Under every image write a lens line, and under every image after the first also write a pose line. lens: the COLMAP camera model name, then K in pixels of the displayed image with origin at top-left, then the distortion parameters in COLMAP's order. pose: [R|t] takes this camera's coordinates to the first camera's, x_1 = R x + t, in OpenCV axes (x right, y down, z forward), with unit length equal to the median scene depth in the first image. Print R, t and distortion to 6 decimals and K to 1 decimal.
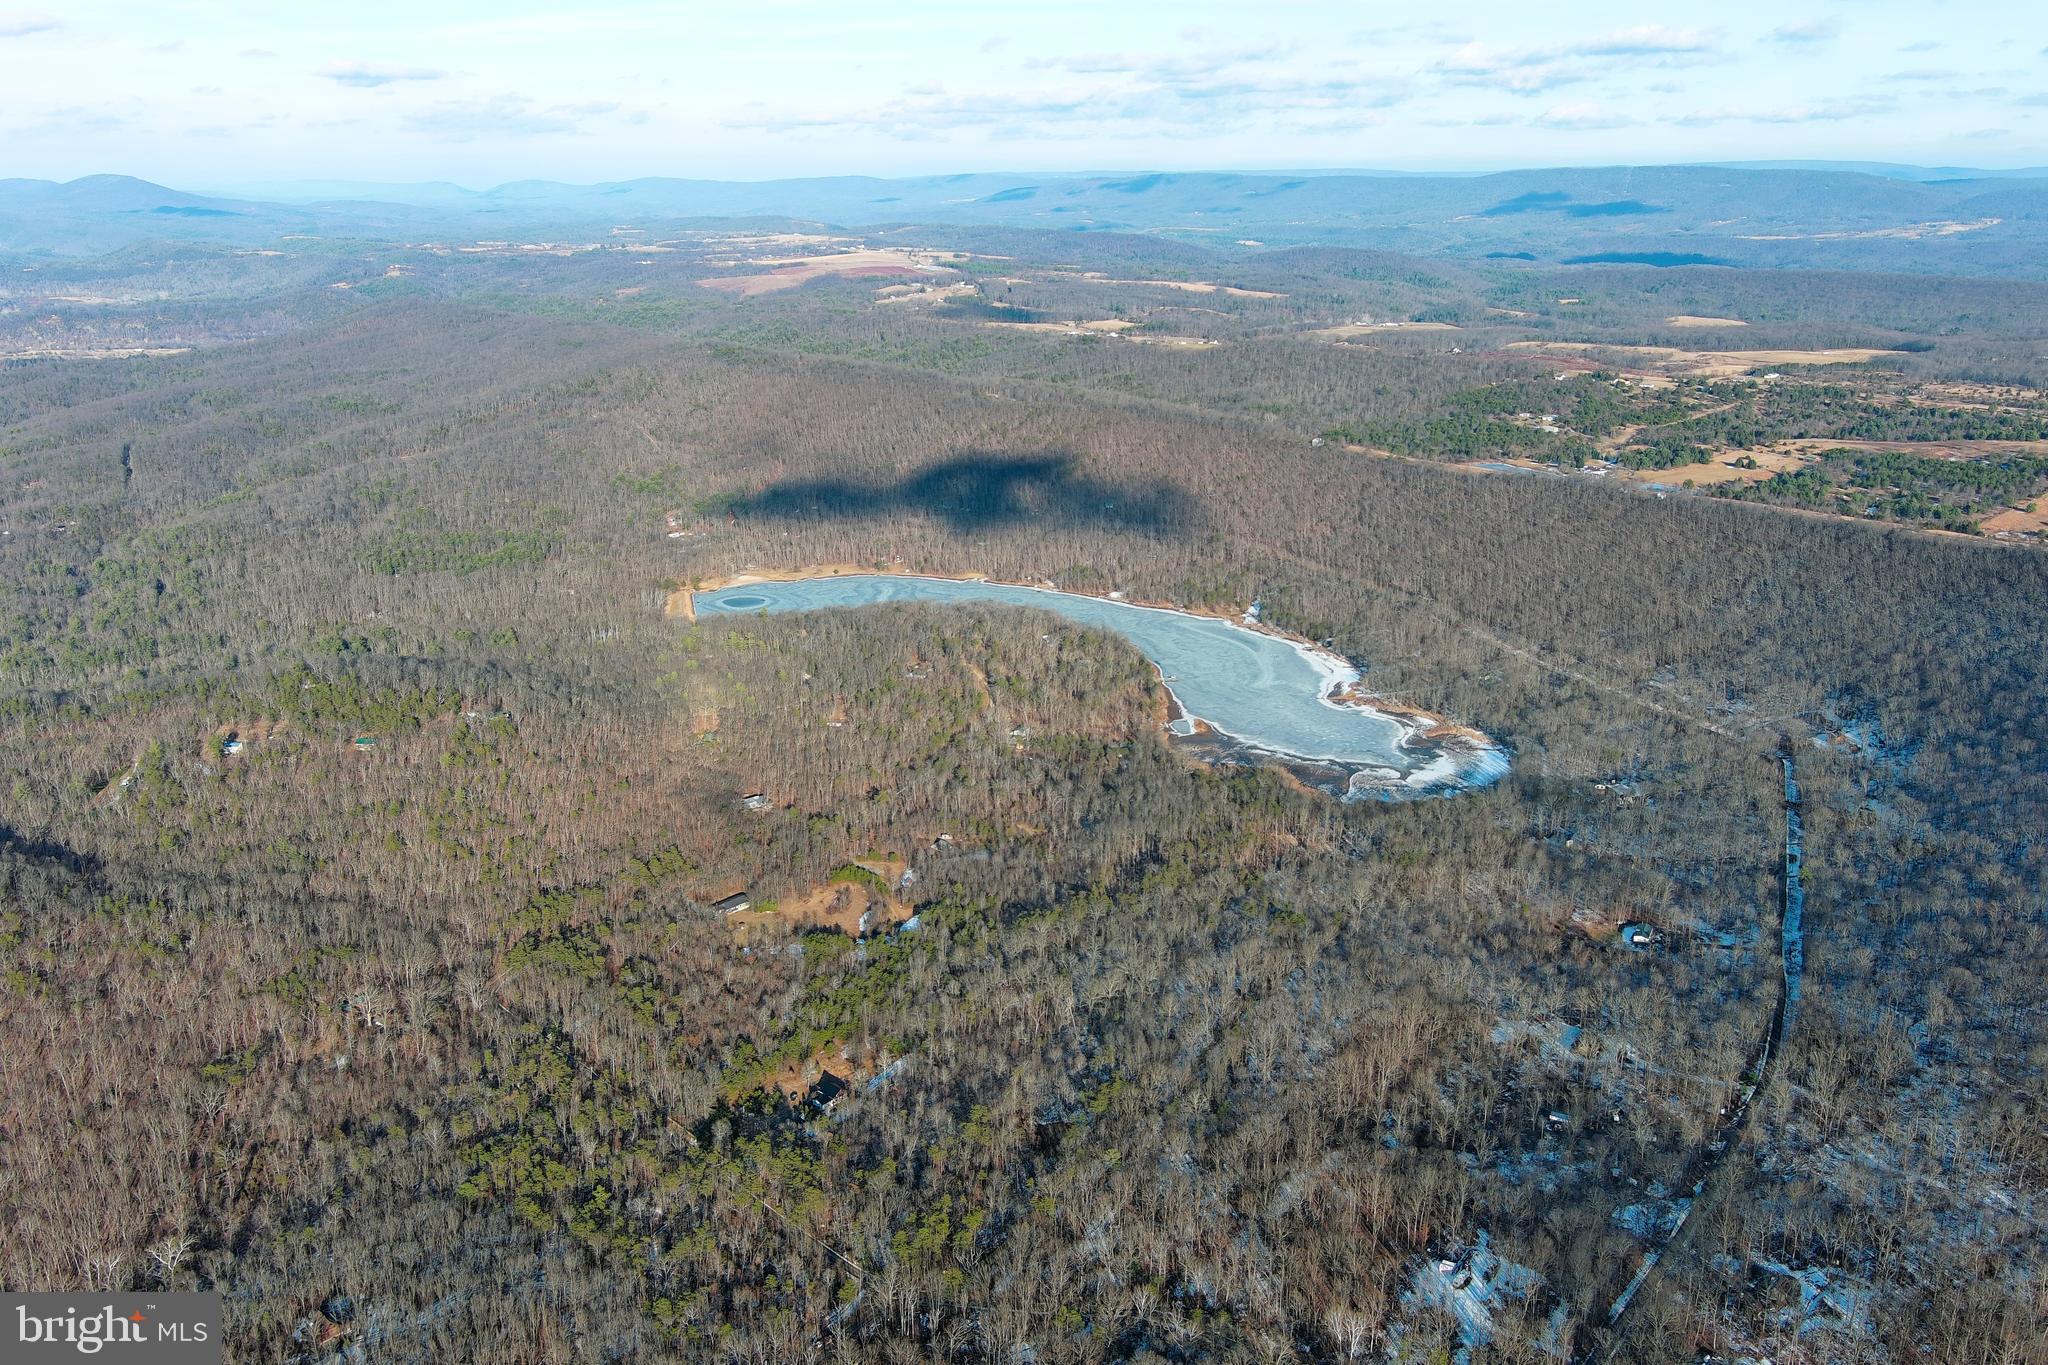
lens RADIAL K [[1584.1, 0, 1027.5], [0, 1584.1, 690.1], [0, 0, 1]] dist [0.015749, -0.030444]
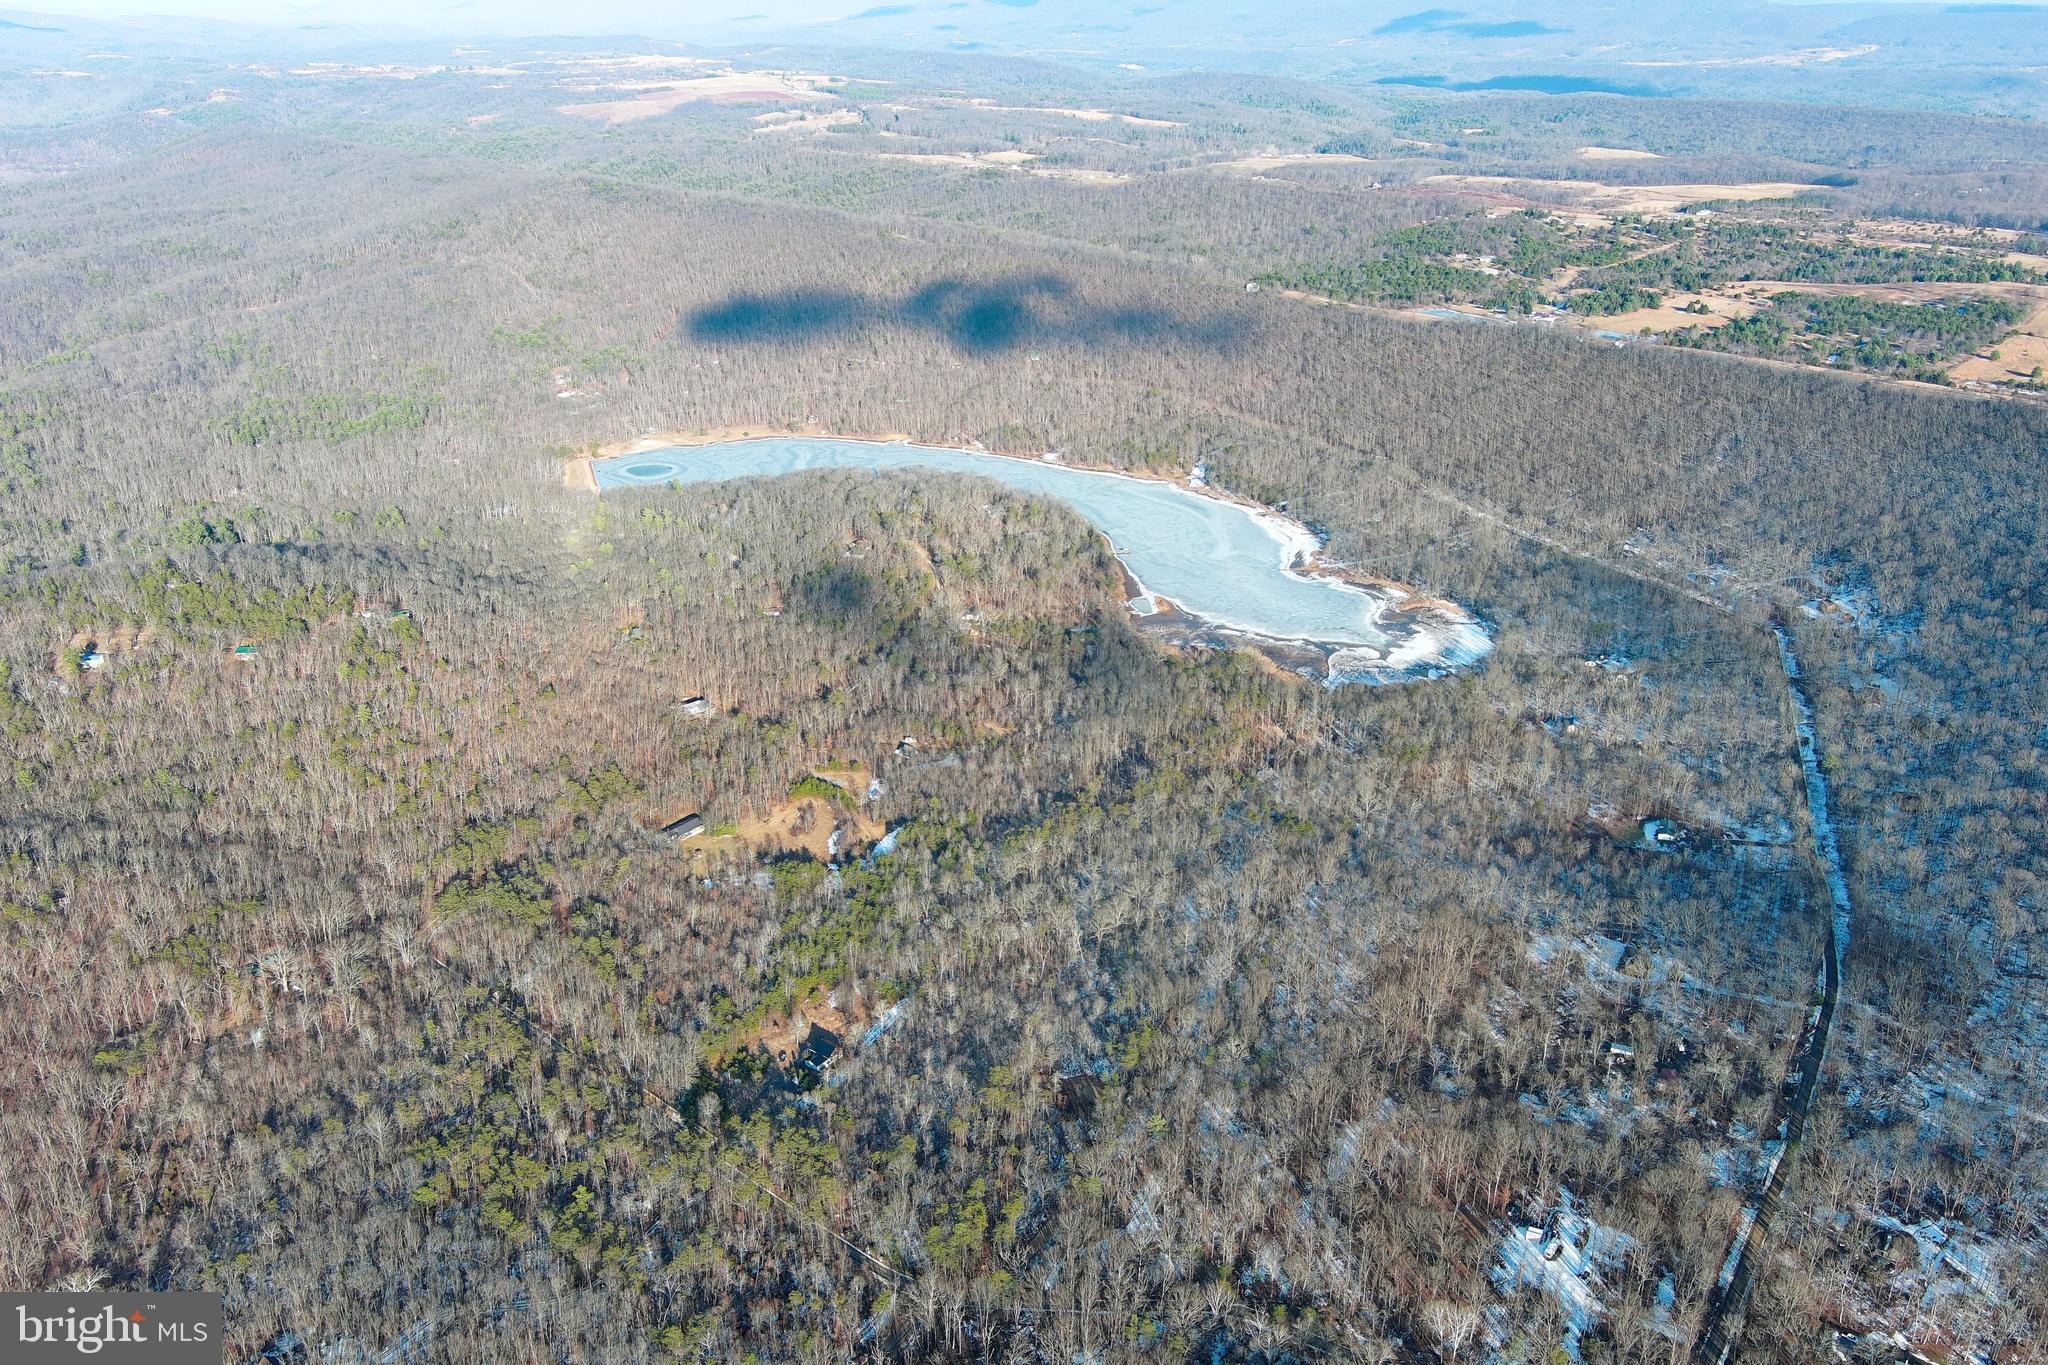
lens RADIAL K [[1585.6, 0, 1026.7], [0, 1585.6, 688.2], [0, 0, 1]] dist [0.006784, -0.008128]
pose [[0.996812, -0.025586, 0.075567, -0.053384], [0.017991, 0.994871, 0.099538, -0.027878], [-0.077726, -0.097861, 0.992160, 0.088720]]
